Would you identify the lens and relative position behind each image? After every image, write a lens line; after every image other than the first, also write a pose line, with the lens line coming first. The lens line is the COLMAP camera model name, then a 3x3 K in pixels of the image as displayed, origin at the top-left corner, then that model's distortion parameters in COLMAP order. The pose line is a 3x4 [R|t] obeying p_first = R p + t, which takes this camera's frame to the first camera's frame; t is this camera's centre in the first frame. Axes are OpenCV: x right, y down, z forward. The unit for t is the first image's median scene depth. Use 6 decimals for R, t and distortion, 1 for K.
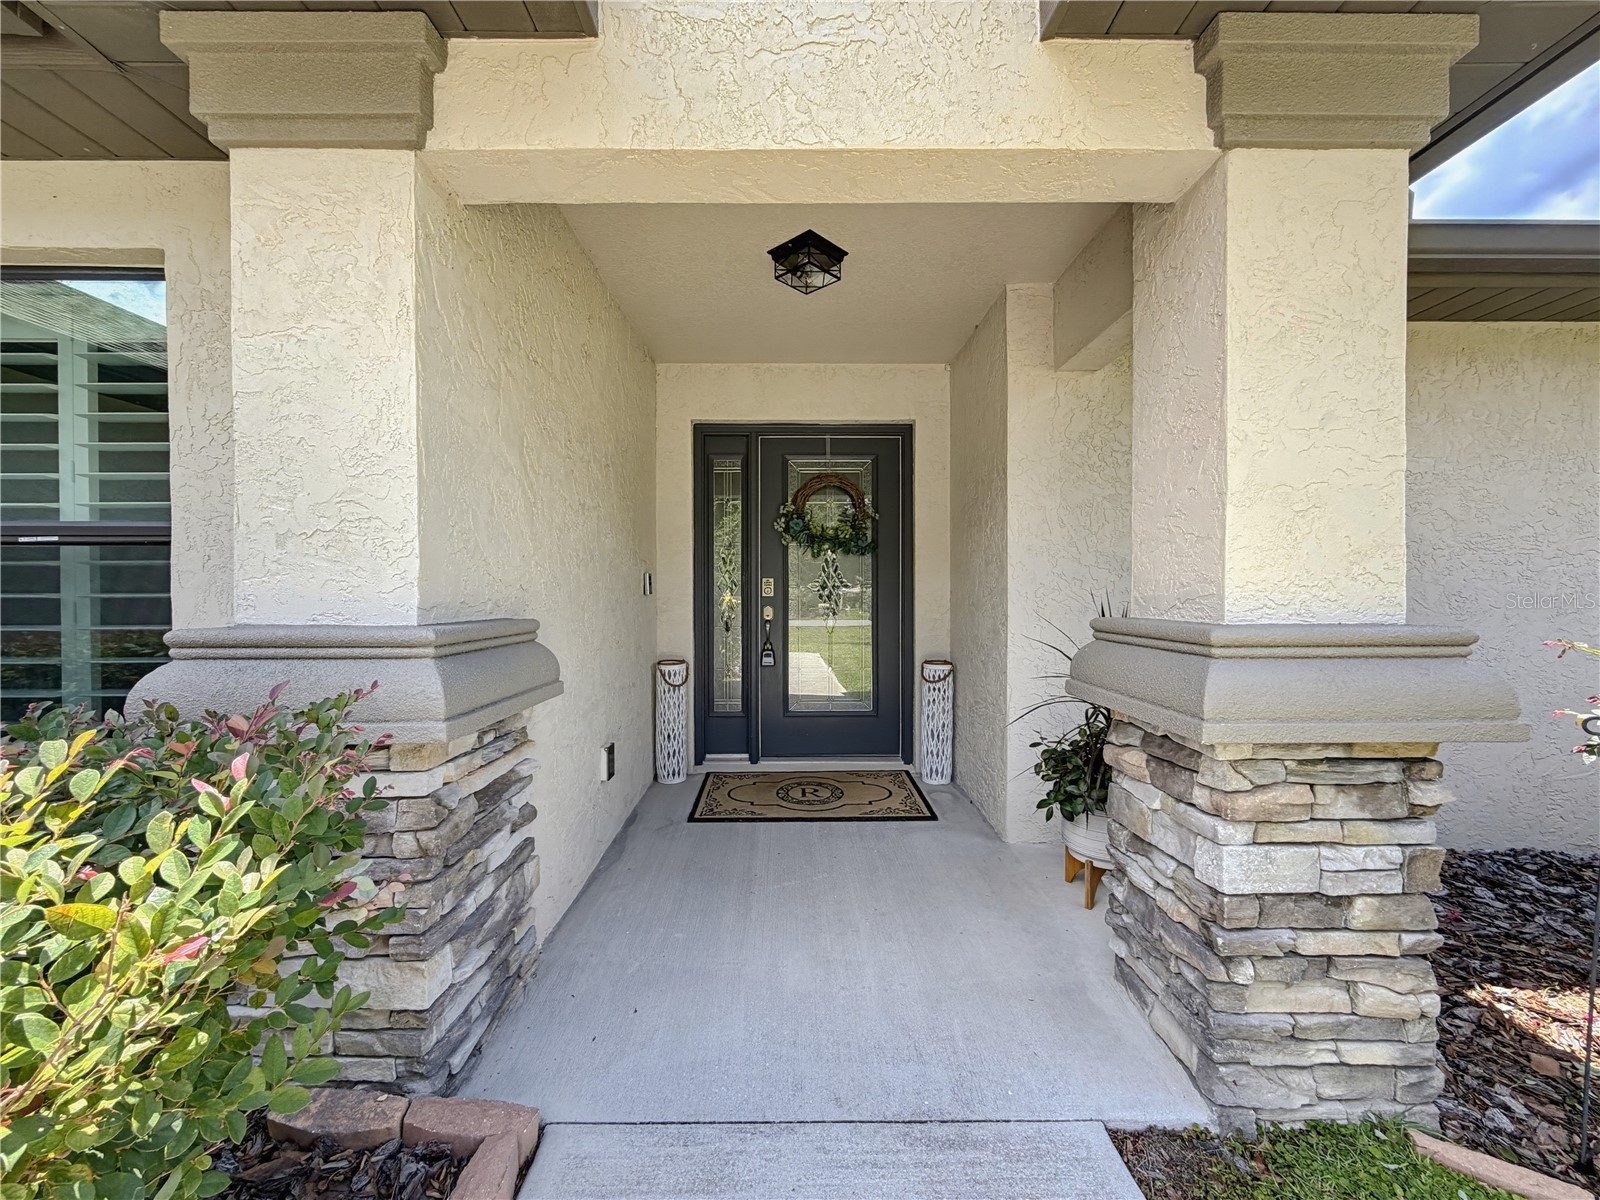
lens RADIAL K [[643.2, 0, 782.2], [0, 643.2, 606.8], [0, 0, 1]] dist [0.002579, -0.000168]
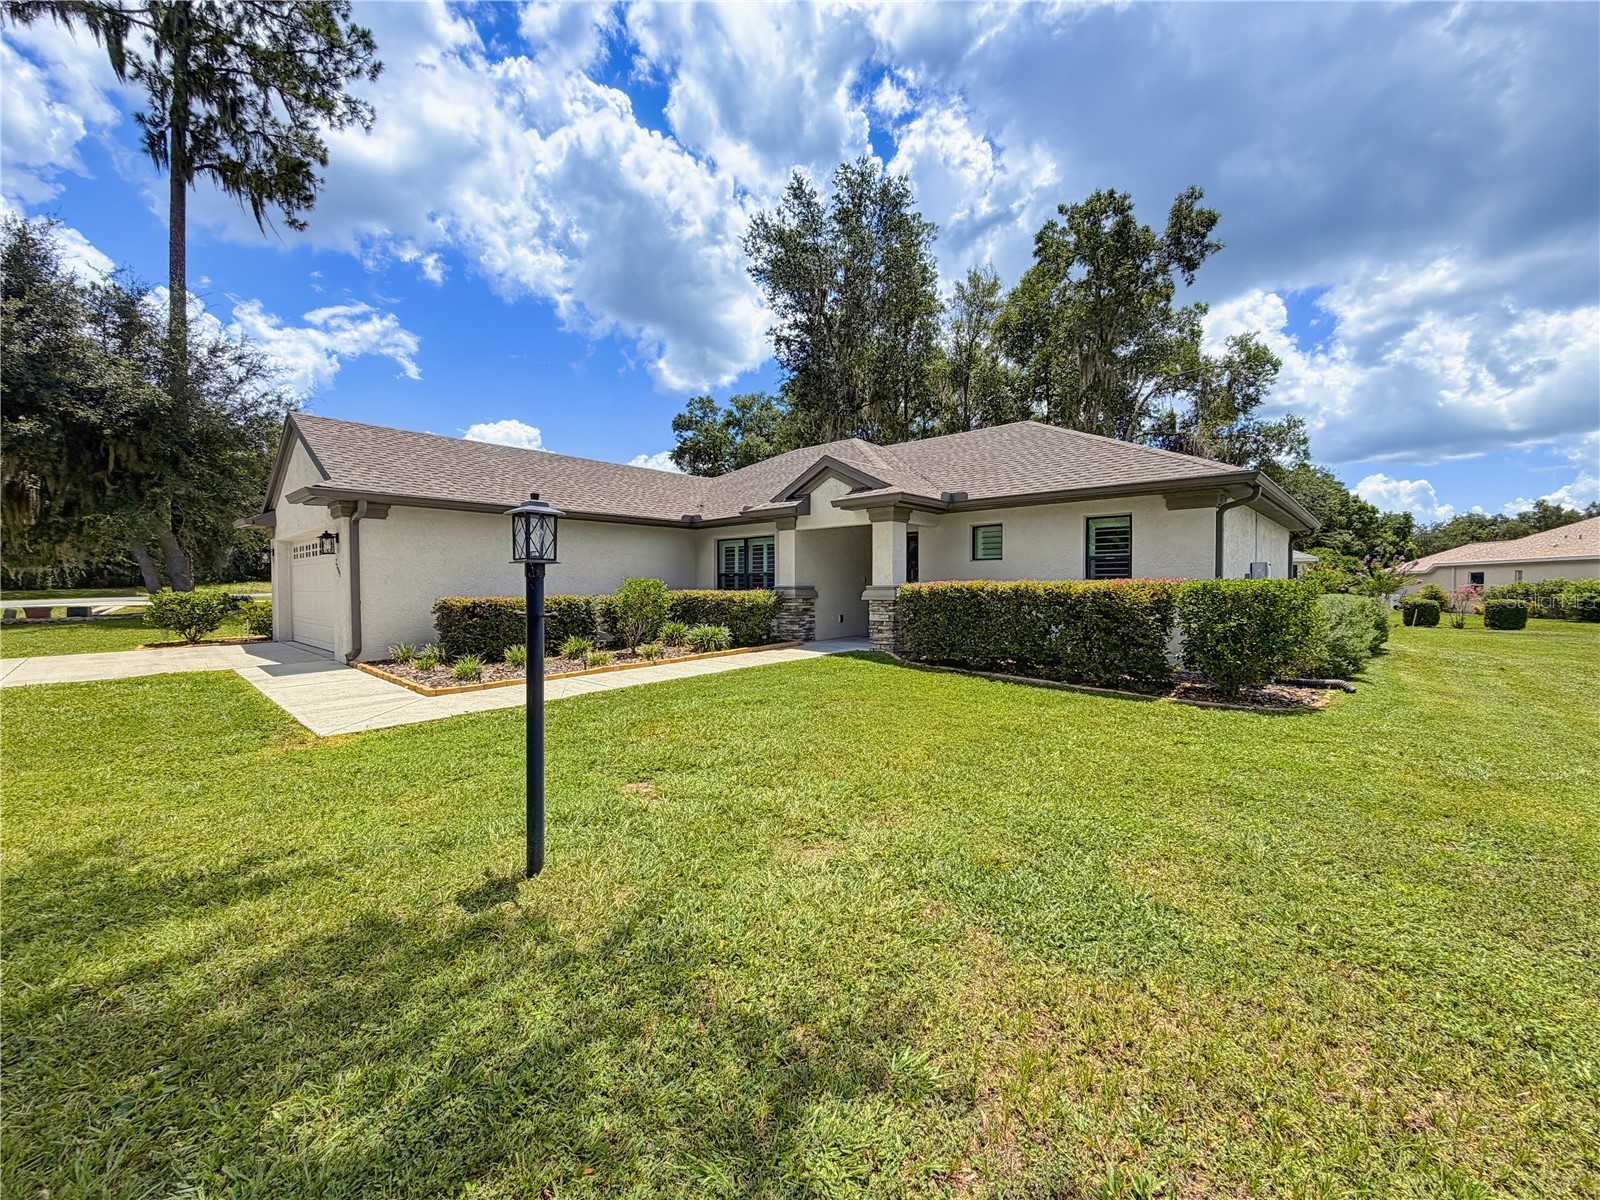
lens RADIAL K [[643.2, 0, 782.2], [0, 643.2, 606.8], [0, 0, 1]] dist [0.002579, -0.000168]
pose [[0.716507, 0.022983, -0.697201, 1.916043], [-0.018431, 0.999732, 0.014014, 0.070383], [0.697336, 0.002809, 0.716739, -1.895074]]
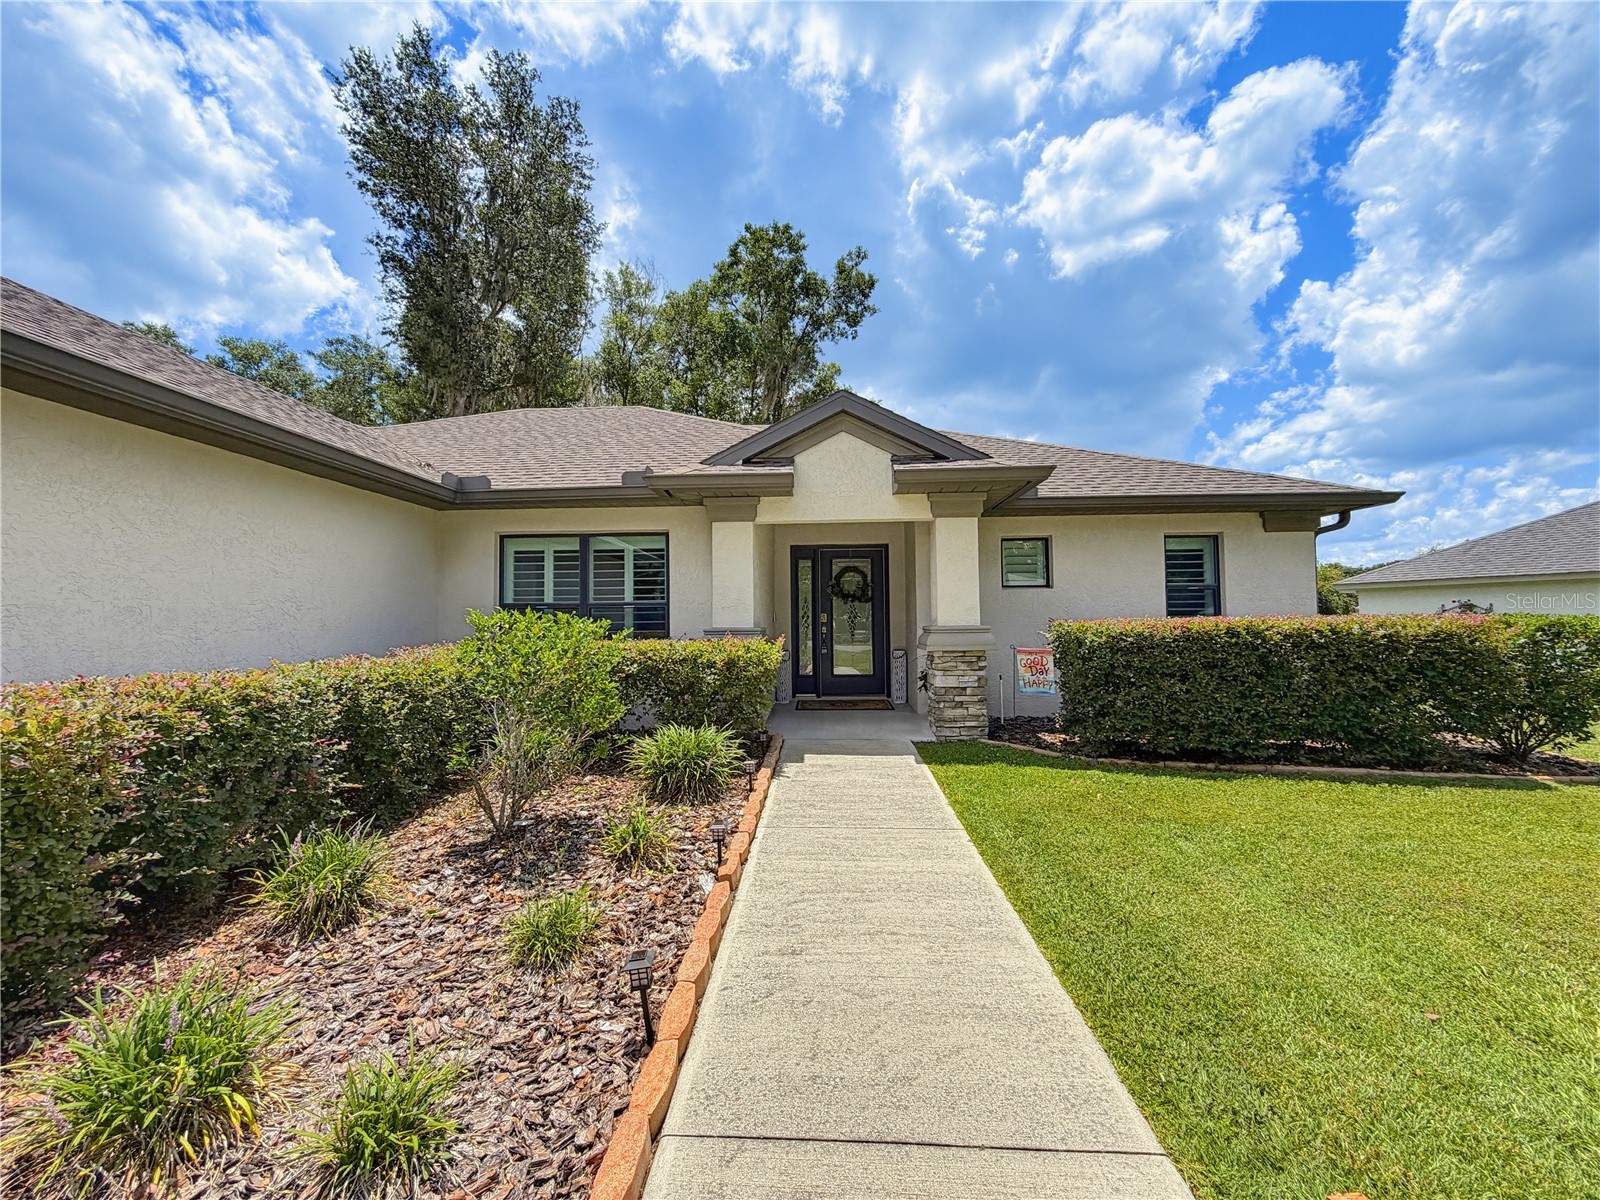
lens RADIAL K [[643.2, 0, 782.2], [0, 643.2, 606.8], [0, 0, 1]] dist [0.002579, -0.000168]
pose [[0.998305, -0.008314, -0.057595, -0.039487], [0.005635, 0.998901, -0.046522, 0.035204], [0.057918, 0.046118, 0.997256, -1.252671]]
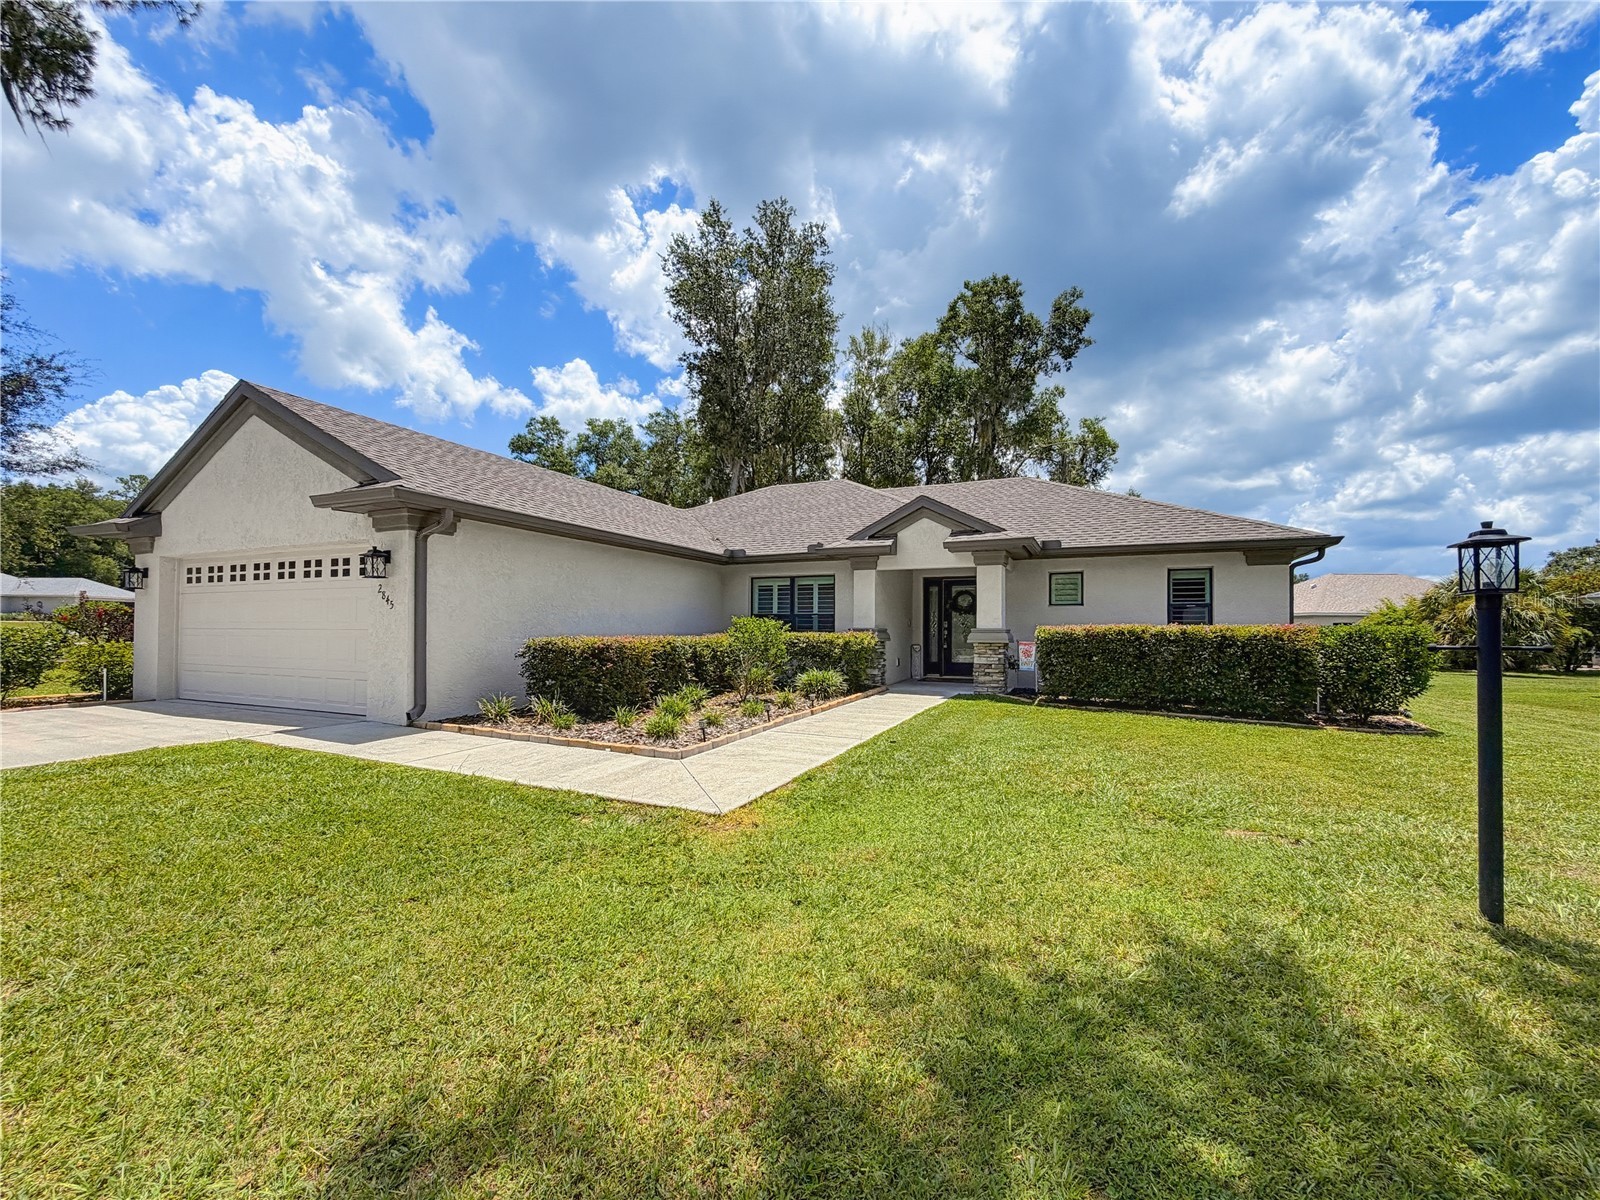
lens RADIAL K [[667.2, 0, 792.4], [0, 667.2, 632.0], [0, 0, 1]] dist [-0.000705, -0.000070]
pose [[0.903065, 0.008353, -0.429423, 0.774632], [-0.020578, 0.999504, -0.023831, 0.111939], [0.429011, 0.030357, 0.902789, -2.580154]]
